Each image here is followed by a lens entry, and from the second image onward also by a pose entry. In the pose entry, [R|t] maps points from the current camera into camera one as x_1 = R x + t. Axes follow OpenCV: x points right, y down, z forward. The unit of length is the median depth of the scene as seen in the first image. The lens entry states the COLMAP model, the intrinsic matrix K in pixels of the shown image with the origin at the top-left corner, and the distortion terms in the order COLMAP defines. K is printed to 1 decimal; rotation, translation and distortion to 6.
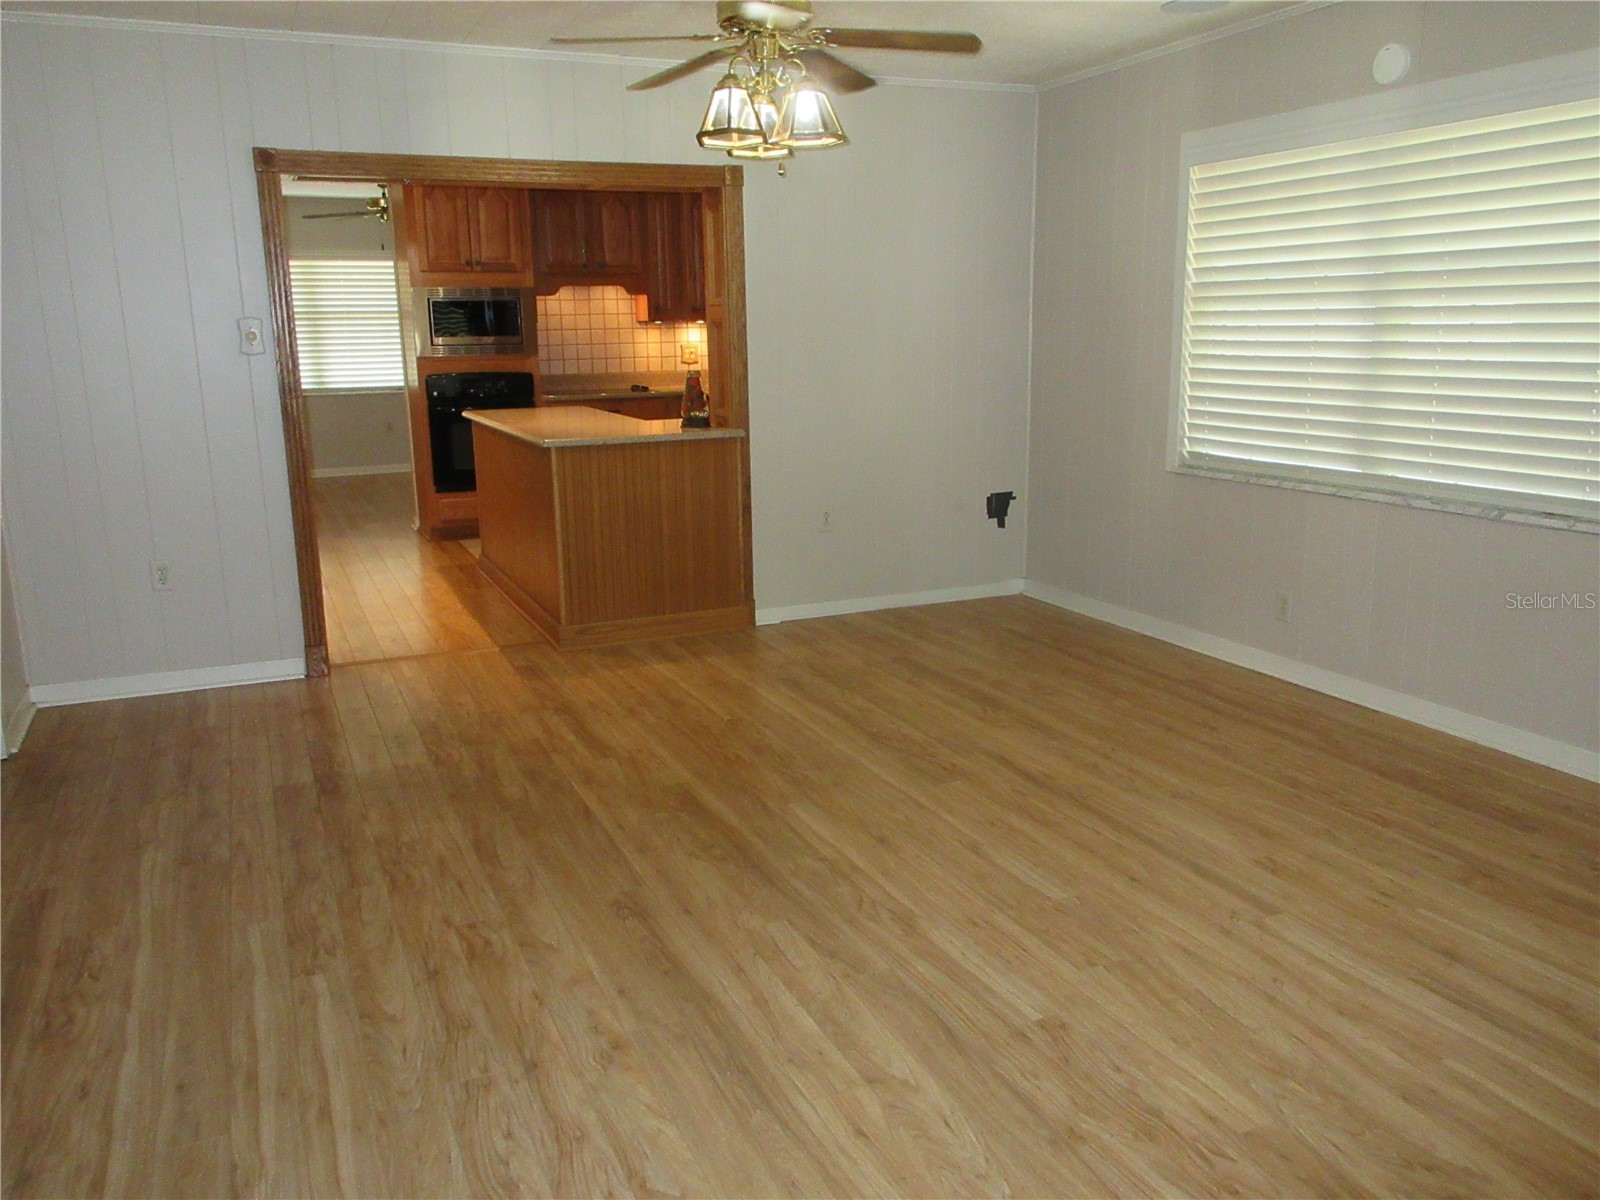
lens RADIAL K [[1243.5, 0, 800.0], [0, 1243.5, 600.0], [0, 0, 1]] dist [0.007027, 0.000948]
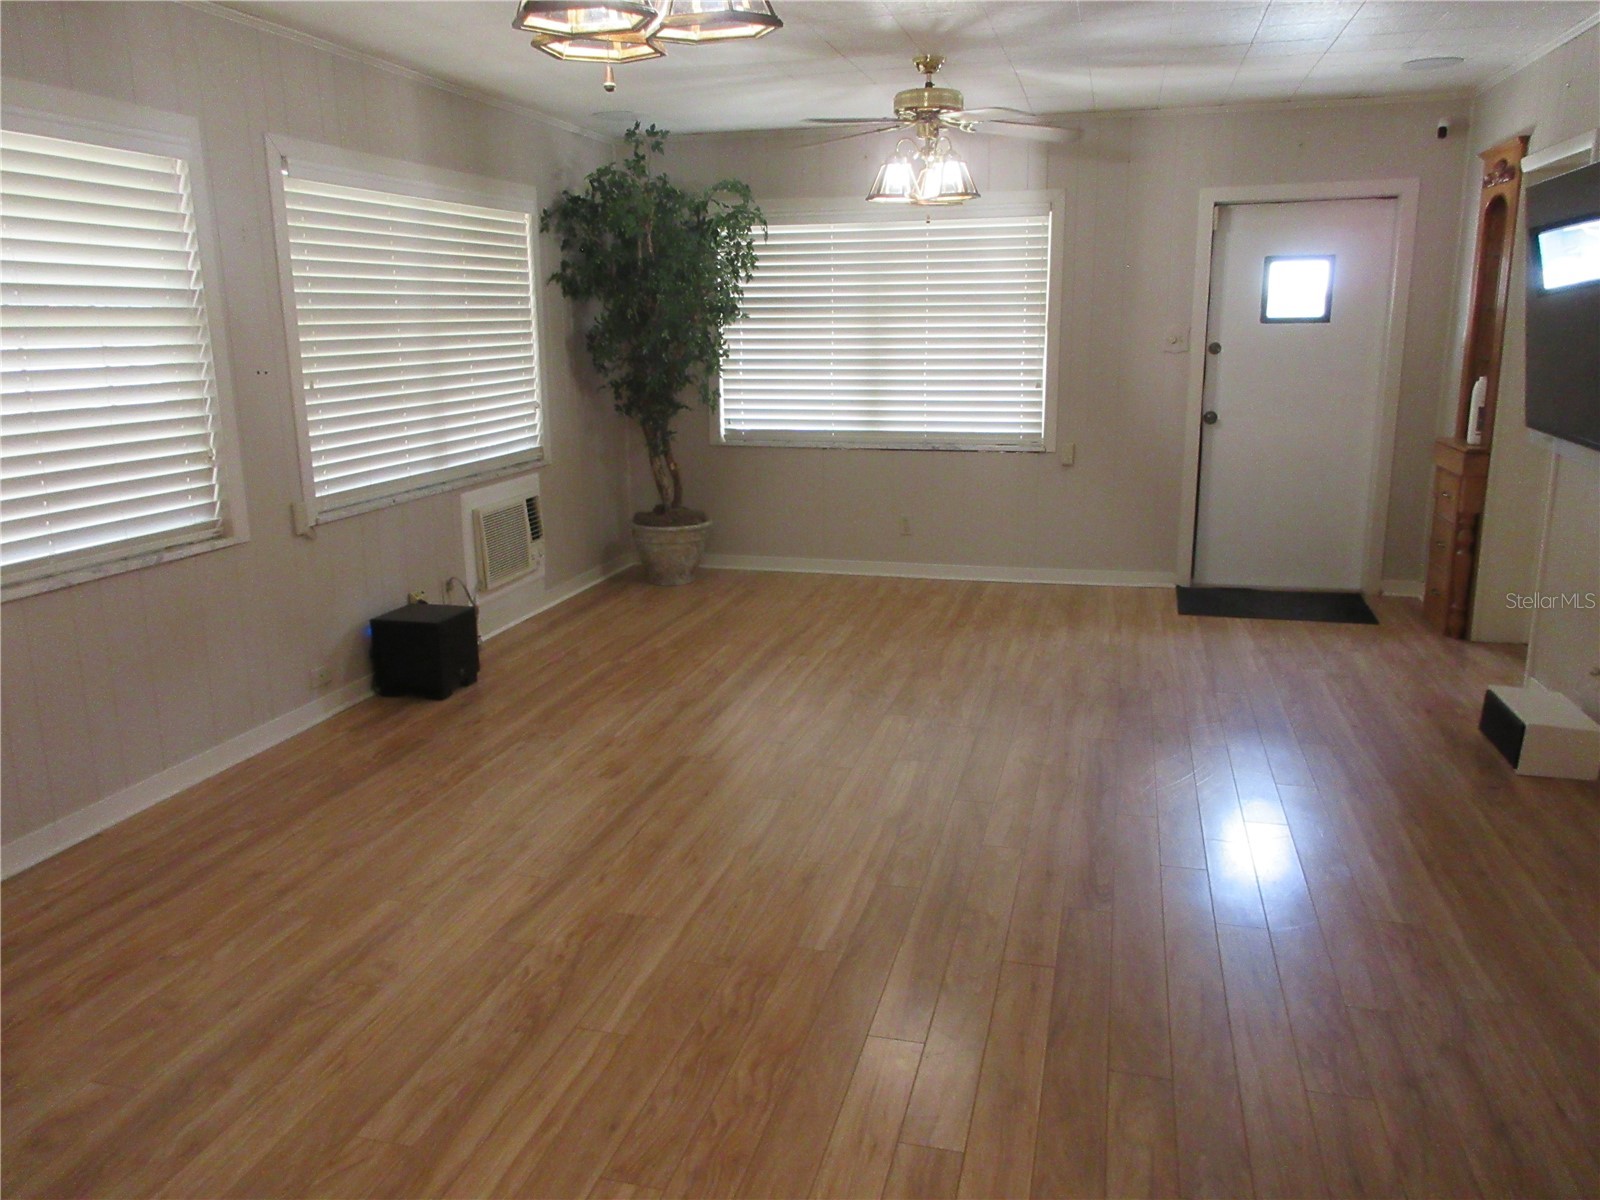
lens RADIAL K [[1199.1, 0, 800.0], [0, 1199.1, 600.0], [0, 0, 1]] dist [0.024196, -0.011698]
pose [[-0.778596, -0.112196, 0.617414, -0.566278], [0.163255, 0.913792, 0.371929, -0.415087], [-0.605918, 0.390379, -0.693158, 1.839910]]
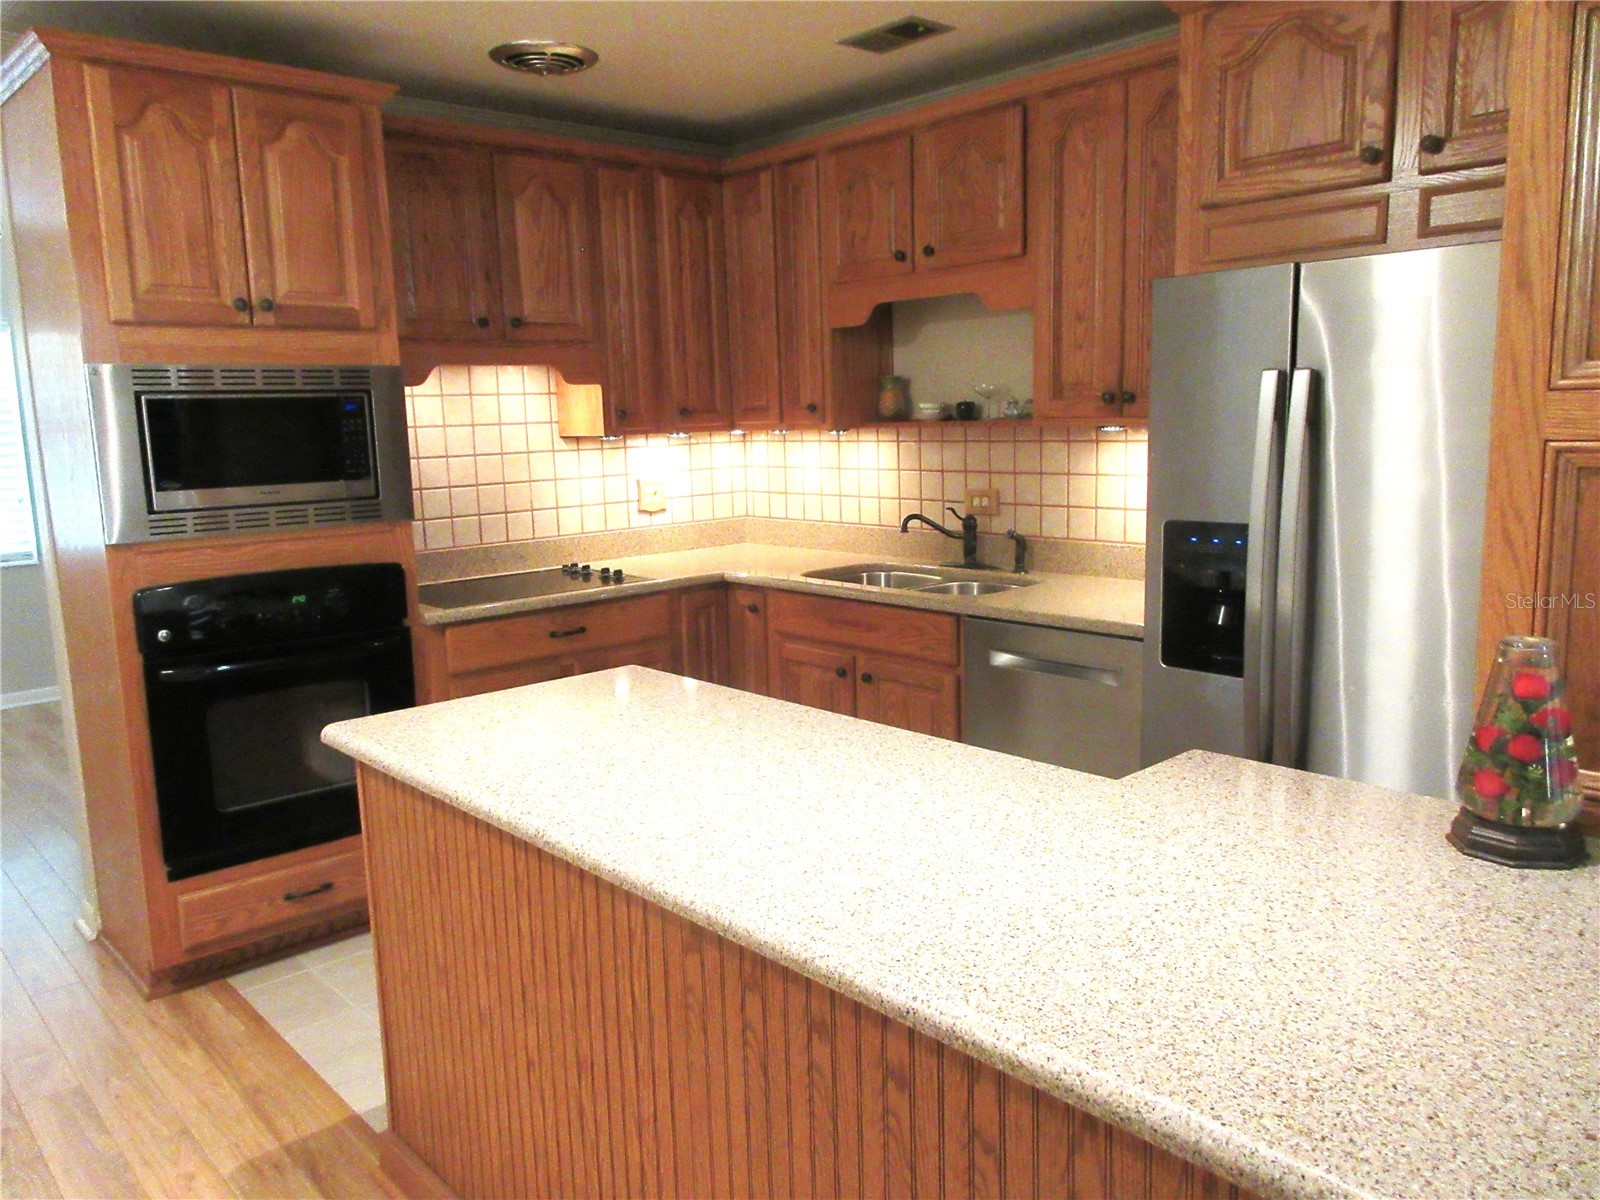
lens RADIAL K [[1199.1, 0, 800.0], [0, 1199.1, 600.0], [0, 0, 1]] dist [0.024196, -0.011698]
pose [[0.947265, -0.062341, 0.314329, -0.201586], [0.084580, 0.994750, -0.057602, -0.125146], [-0.309087, 0.081150, 0.947565, 0.526948]]
